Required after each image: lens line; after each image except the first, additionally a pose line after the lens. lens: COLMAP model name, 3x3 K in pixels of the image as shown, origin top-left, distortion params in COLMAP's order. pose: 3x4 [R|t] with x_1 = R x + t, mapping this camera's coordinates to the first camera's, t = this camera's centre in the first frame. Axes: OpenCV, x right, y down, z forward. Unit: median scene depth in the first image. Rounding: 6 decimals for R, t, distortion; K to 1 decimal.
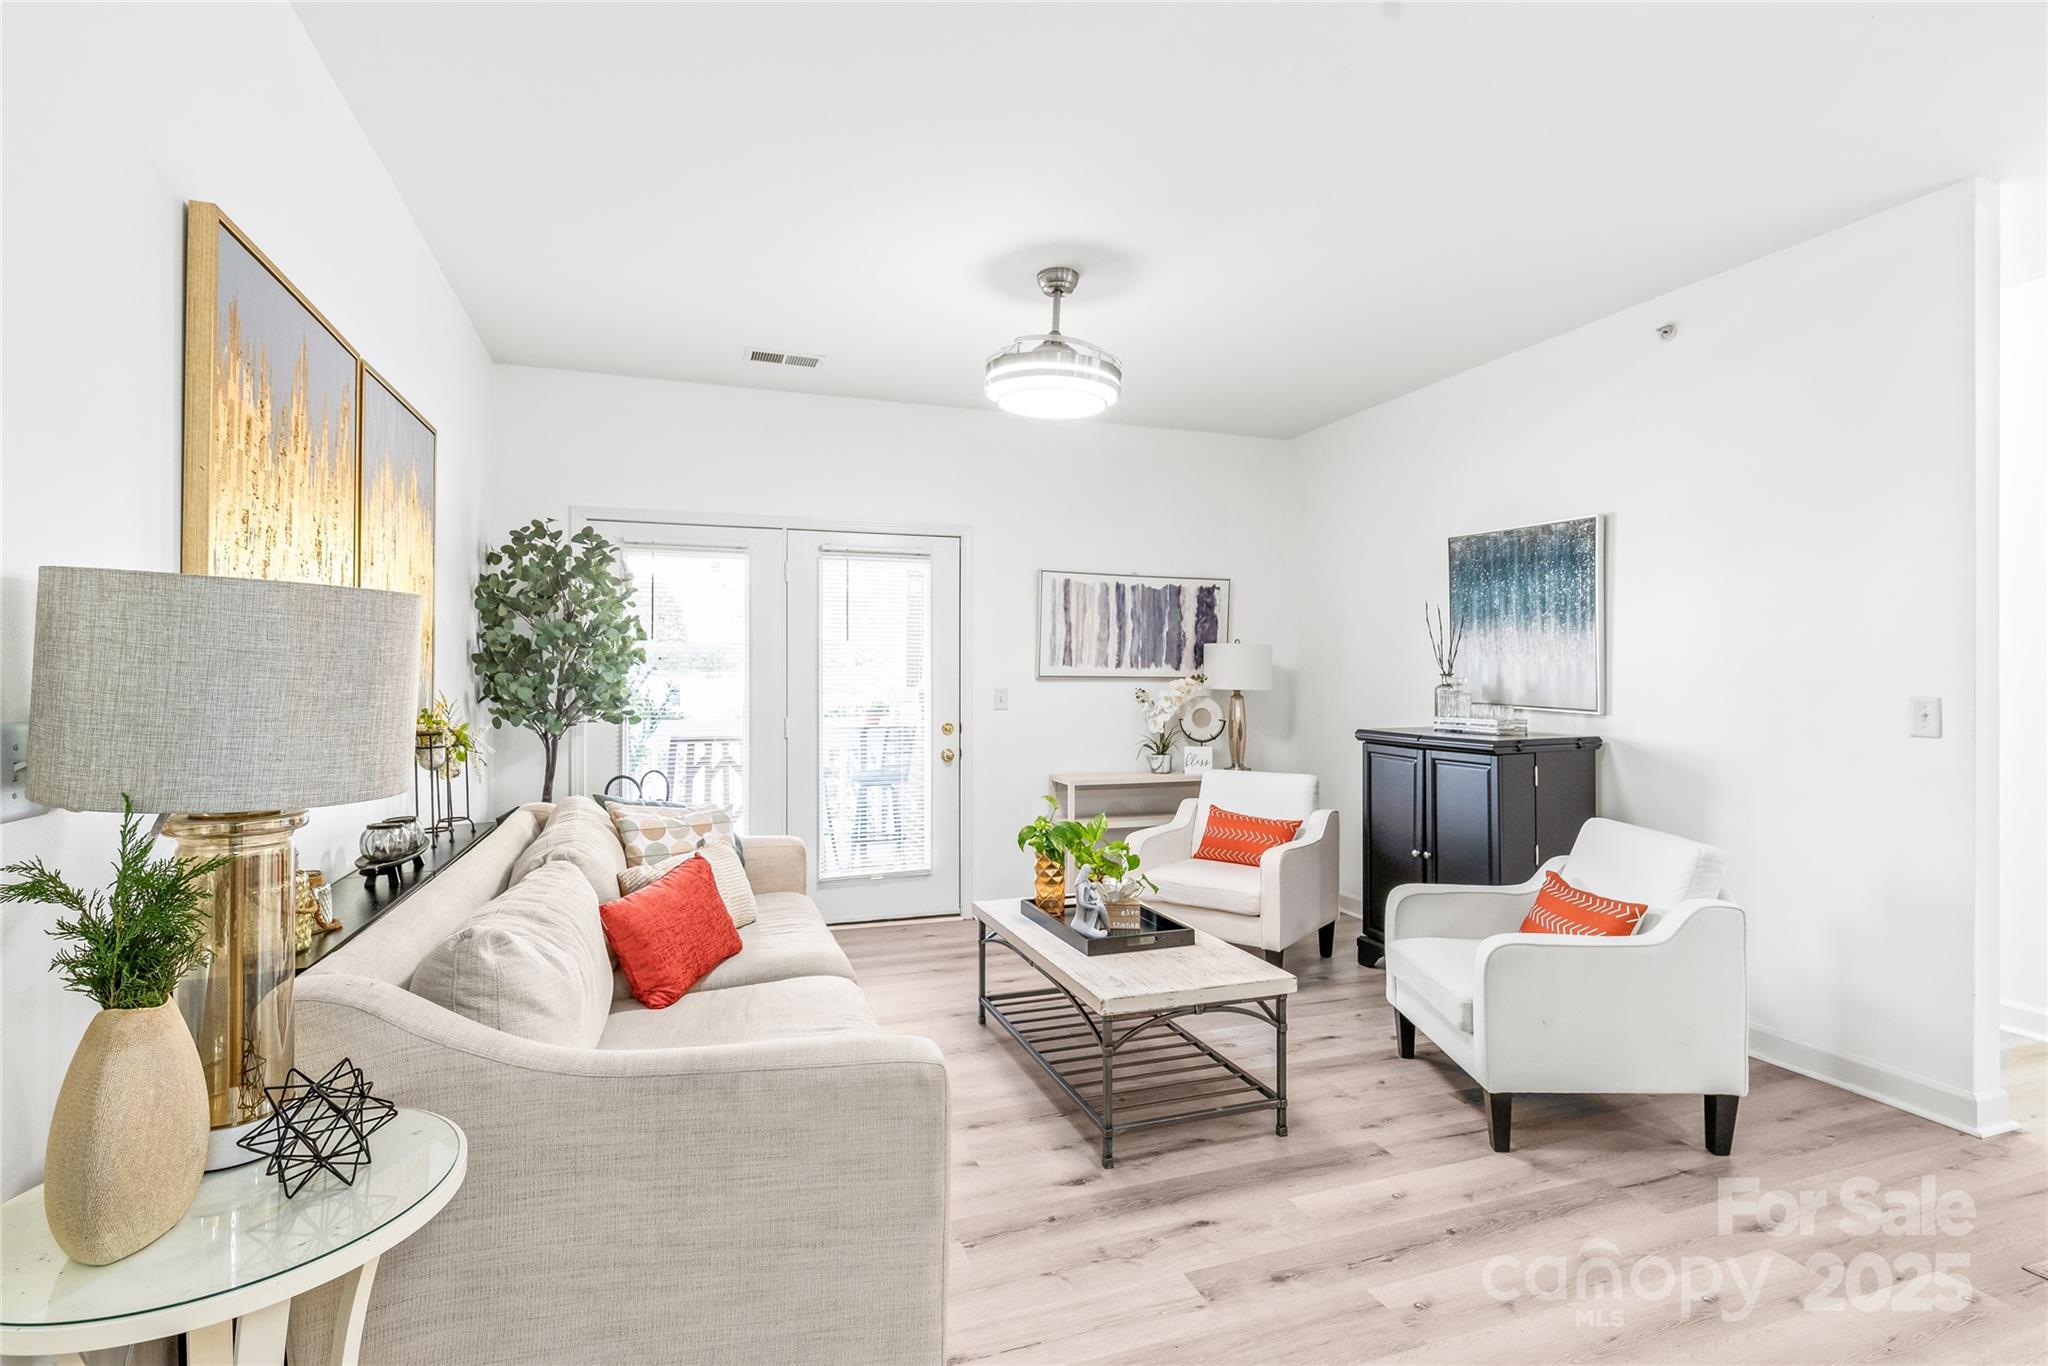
lens RADIAL K [[978.6, 0, 1025.1], [0, 978.6, 668.1], [0, 0, 1]] dist [0.006089, -0.000080]
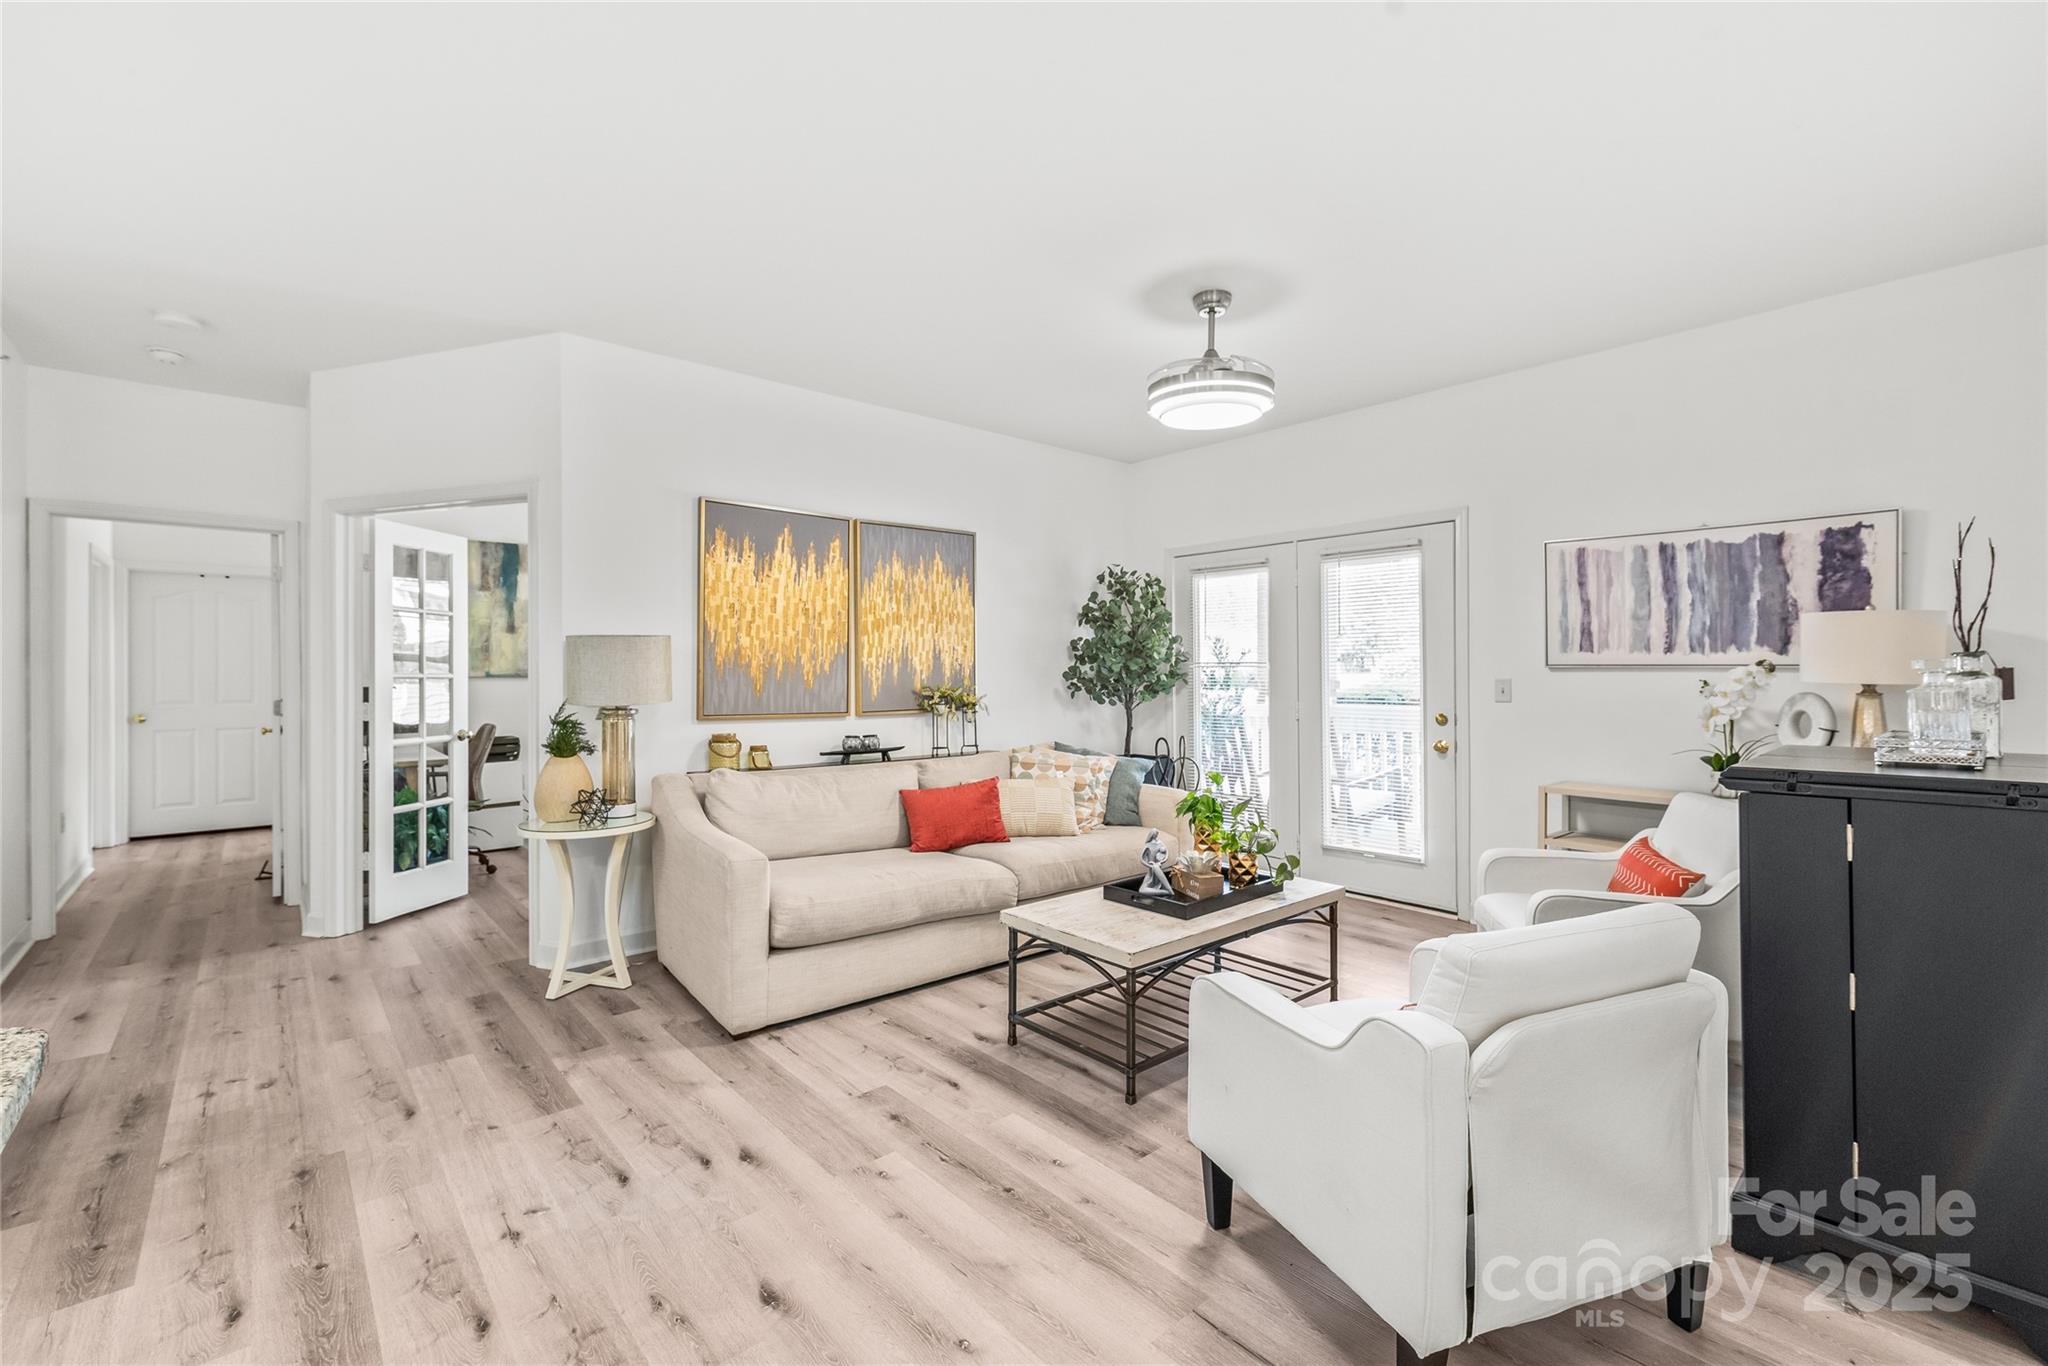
lens RADIAL K [[865.2, 0, 1027.8], [0, 865.2, 674.9], [0, 0, 1]] dist [0.000163, 0.000084]
pose [[0.374603, 0.001434, -0.927184, 0.541550], [0.008364, 0.999953, 0.004926, 0.009230], [0.927147, -0.009600, 0.374574, 0.284331]]
